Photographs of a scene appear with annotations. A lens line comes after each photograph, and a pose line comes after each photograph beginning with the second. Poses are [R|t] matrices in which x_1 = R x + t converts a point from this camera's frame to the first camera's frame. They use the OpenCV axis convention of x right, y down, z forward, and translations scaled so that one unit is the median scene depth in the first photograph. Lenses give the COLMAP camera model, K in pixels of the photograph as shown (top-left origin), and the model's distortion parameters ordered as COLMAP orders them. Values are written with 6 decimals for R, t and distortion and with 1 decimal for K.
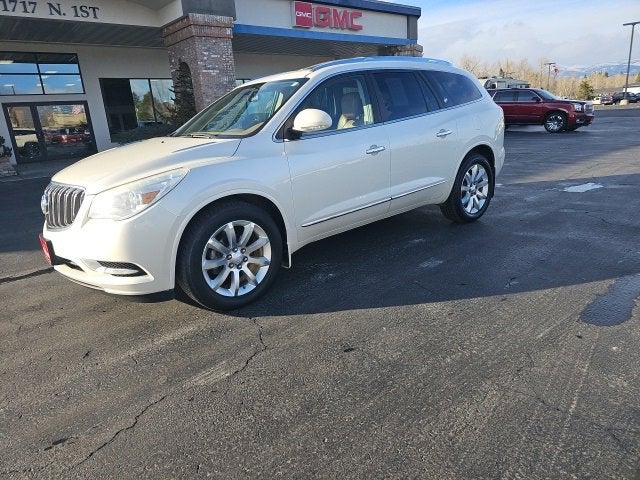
lens RADIAL K [[418.5, 0, 311.0], [0, 418.5, 230.8], [0, 0, 1]] dist [0.055004, -0.042029]
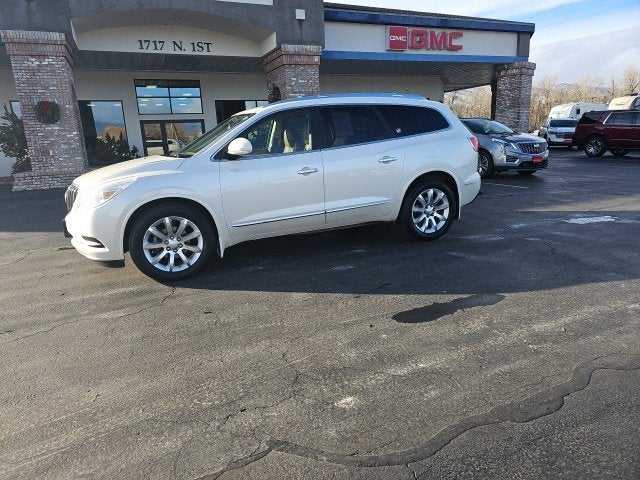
lens RADIAL K [[419.3, 0, 311.9], [0, 419.3, 233.2], [0, 0, 1]] dist [0.055987, -0.045976]
pose [[0.957794, 0.085506, -0.274444, 0.280648], [-0.093735, 0.995452, -0.016988, 0.004646], [0.271744, 0.041996, 0.961453, -0.093761]]
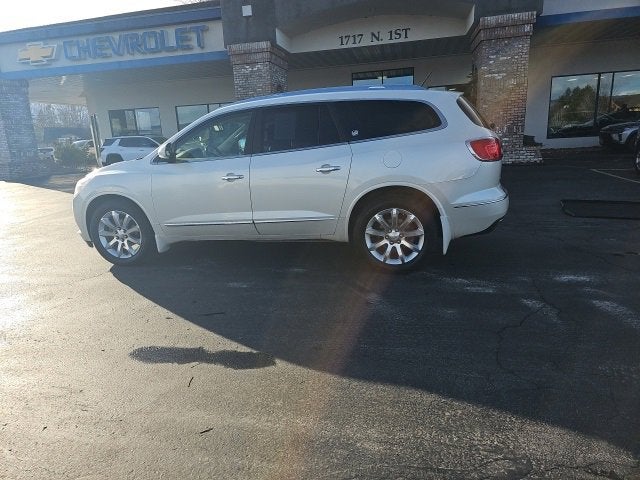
lens RADIAL K [[419.3, 0, 309.9], [0, 419.3, 235.9], [0, 0, 1]] dist [0.055987, -0.045976]
pose [[0.598973, 0.216207, -0.771029, 0.659763], [-0.201515, 0.972571, 0.116176, -0.115404], [0.774999, 0.085788, 0.626113, 0.241180]]
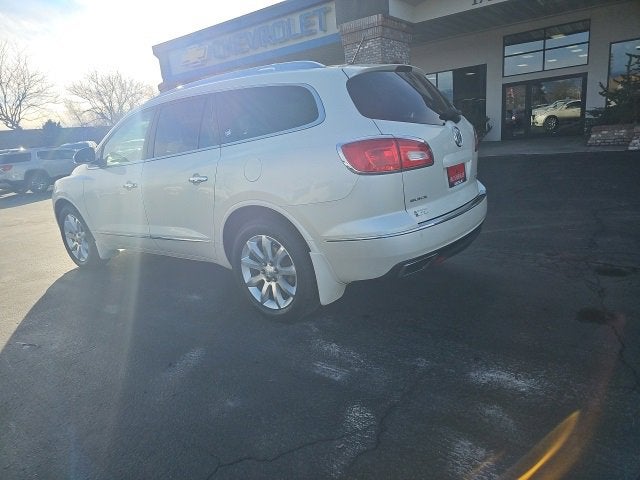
lens RADIAL K [[419.3, 0, 306.9], [0, 419.3, 237.8], [0, 0, 1]] dist [0.055987, -0.045976]
pose [[0.220137, 0.280870, -0.934158, 0.685132], [-0.182791, 0.952564, 0.243329, -0.218878], [0.958190, 0.117191, 0.261035, 0.624766]]
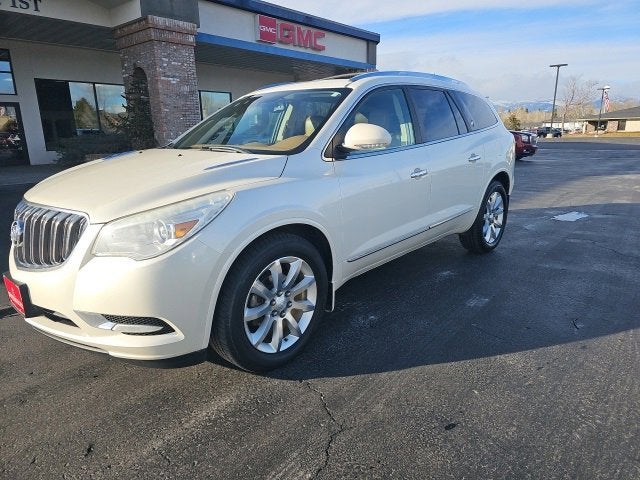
lens RADIAL K [[419.3, 0, 326.0], [0, 419.3, 234.9], [0, 0, 1]] dist [0.055987, -0.045976]
pose [[0.986728, 0.012461, 0.161901, -0.097997], [-0.007048, 0.999398, -0.033967, -0.017120], [-0.162227, 0.032375, 0.986222, 0.085530]]
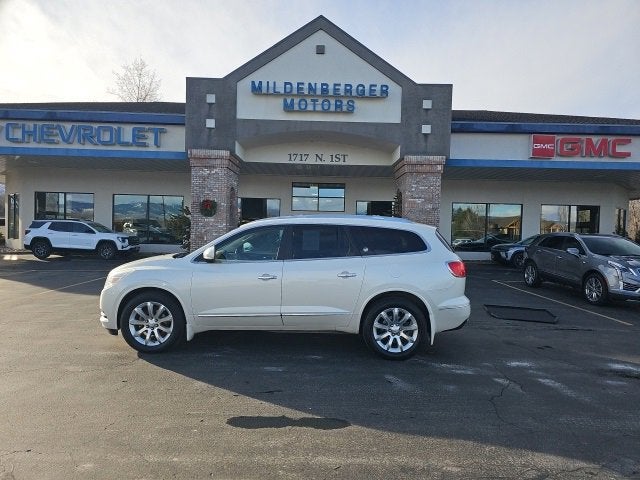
lens RADIAL K [[419.3, 0, 321.0], [0, 419.3, 237.9], [0, 0, 1]] dist [0.055987, -0.045976]
pose [[0.759839, 0.094216, -0.643248, 0.651512], [-0.244062, 0.958412, -0.147920, -0.083782], [0.602560, 0.269388, 0.751234, -0.004070]]
